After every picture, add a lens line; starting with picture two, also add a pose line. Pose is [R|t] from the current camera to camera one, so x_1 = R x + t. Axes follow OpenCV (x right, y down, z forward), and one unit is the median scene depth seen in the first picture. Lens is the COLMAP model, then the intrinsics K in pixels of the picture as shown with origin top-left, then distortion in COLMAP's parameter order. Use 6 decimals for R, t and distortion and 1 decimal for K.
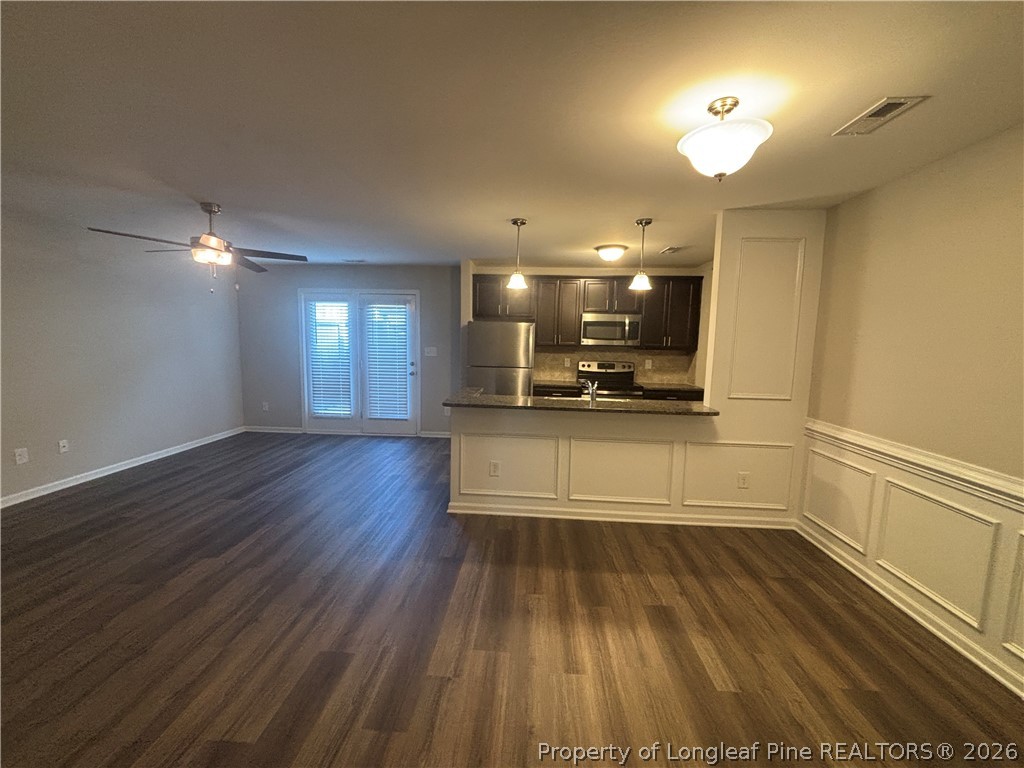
lens RADIAL K [[416.6, 0, 506.7], [0, 416.6, 383.9], [0, 0, 1]] dist [-0.001358, -0.000125]
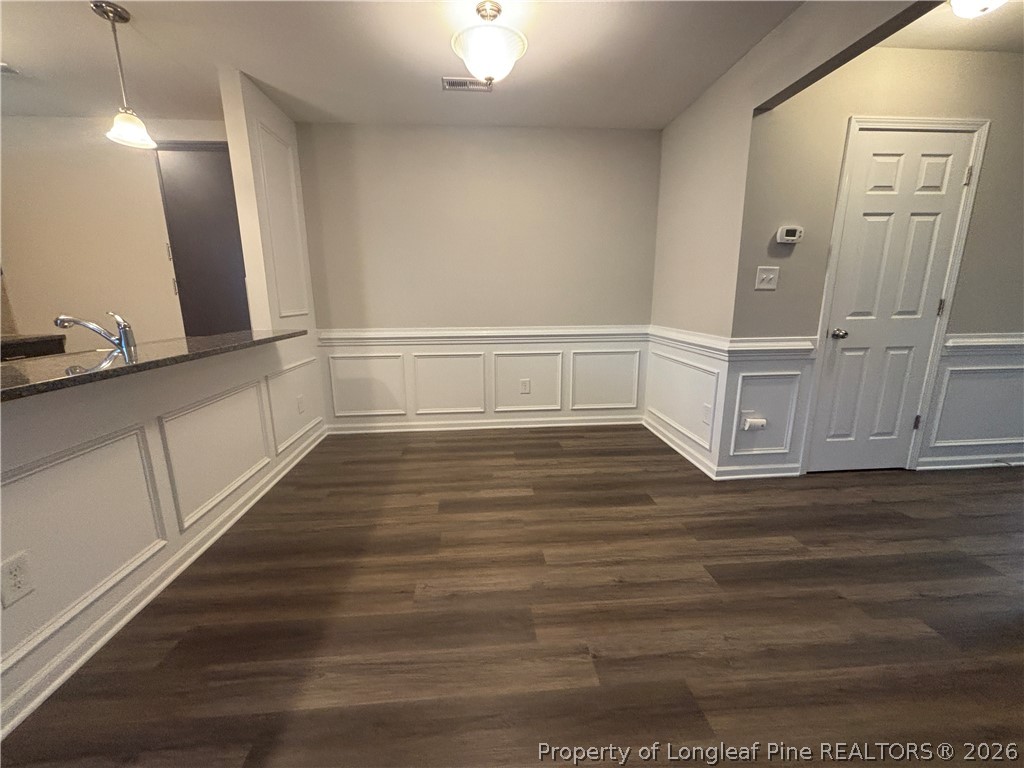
lens RADIAL K [[416.6, 0, 506.7], [0, 416.6, 383.9], [0, 0, 1]] dist [-0.001358, -0.000125]
pose [[-0.151212, -0.222655, 0.963099, -0.514287], [0.114121, 0.963855, 0.240747, 0.015443], [-0.981892, 0.146314, -0.120336, 0.819092]]
